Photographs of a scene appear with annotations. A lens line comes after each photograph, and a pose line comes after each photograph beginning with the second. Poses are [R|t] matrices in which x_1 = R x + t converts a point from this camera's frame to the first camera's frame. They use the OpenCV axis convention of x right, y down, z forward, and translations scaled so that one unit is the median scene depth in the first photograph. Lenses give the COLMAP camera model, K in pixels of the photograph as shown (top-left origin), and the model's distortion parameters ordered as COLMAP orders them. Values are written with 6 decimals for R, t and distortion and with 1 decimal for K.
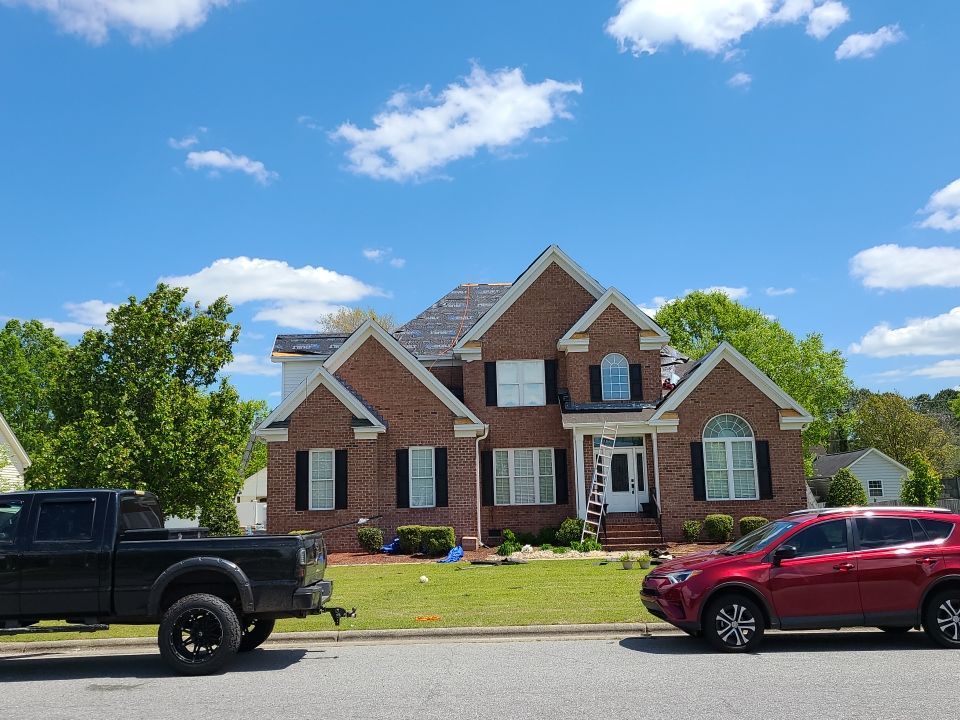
lens RADIAL K [[929.0, 0, 480.0], [0, 929.0, 360.0], [0, 0, 1]] dist [0.045040, -0.015389]
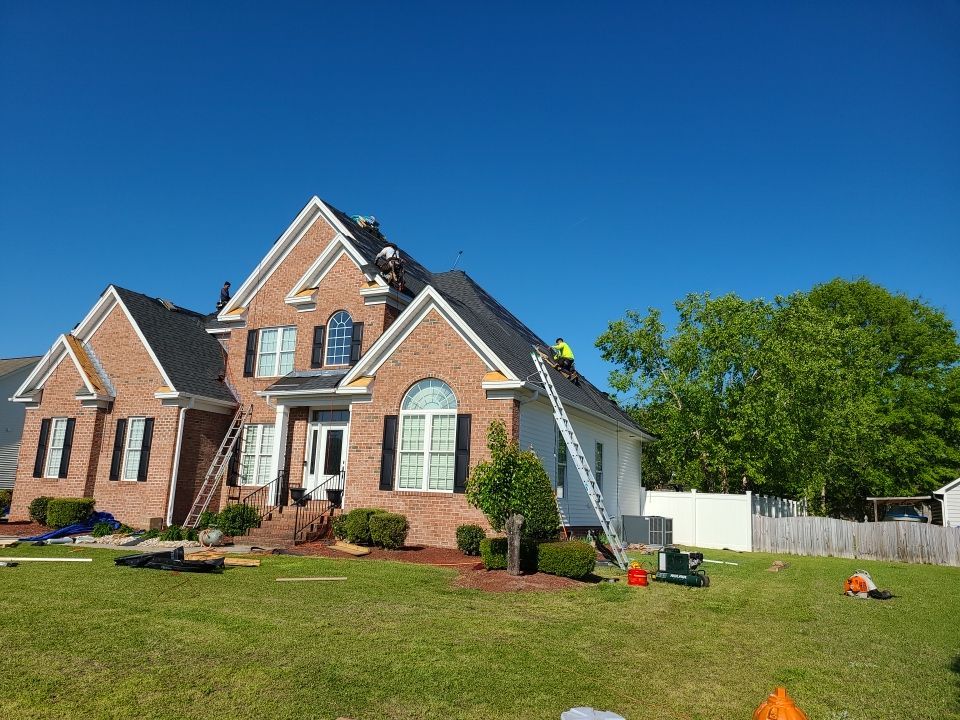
lens RADIAL K [[703.0, 0, 480.0], [0, 703.0, 360.0], [0, 0, 1]] dist [0.033369, -0.039508]
pose [[0.889625, -0.025727, -0.455967, 0.560961], [0.007832, 0.999125, -0.041092, 0.065959], [0.456625, 0.032985, 0.889047, 0.499888]]
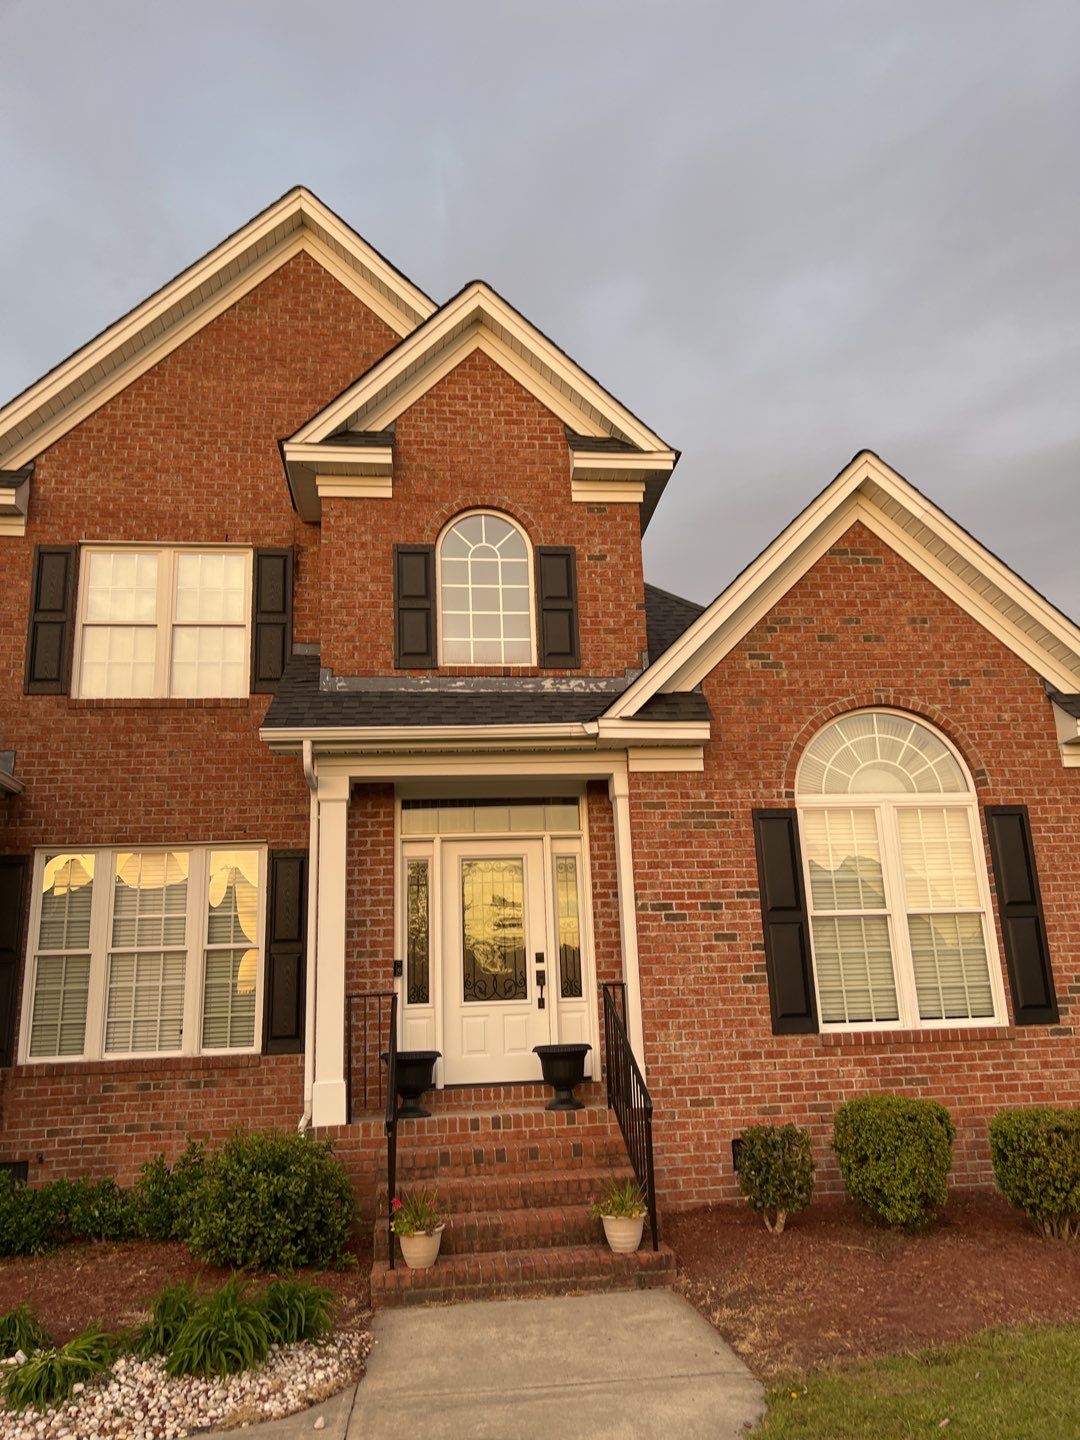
lens RADIAL K [[1064.1, 0, 540.0], [0, 1064.1, 720.0], [0, 0, 1]] dist [0.032064, -0.043681]
pose [[0.993731, 0.017764, 0.110378, 0.129303], [-0.004912, 0.993281, -0.115627, 0.097454], [-0.111690, 0.114360, 0.987141, 0.693576]]
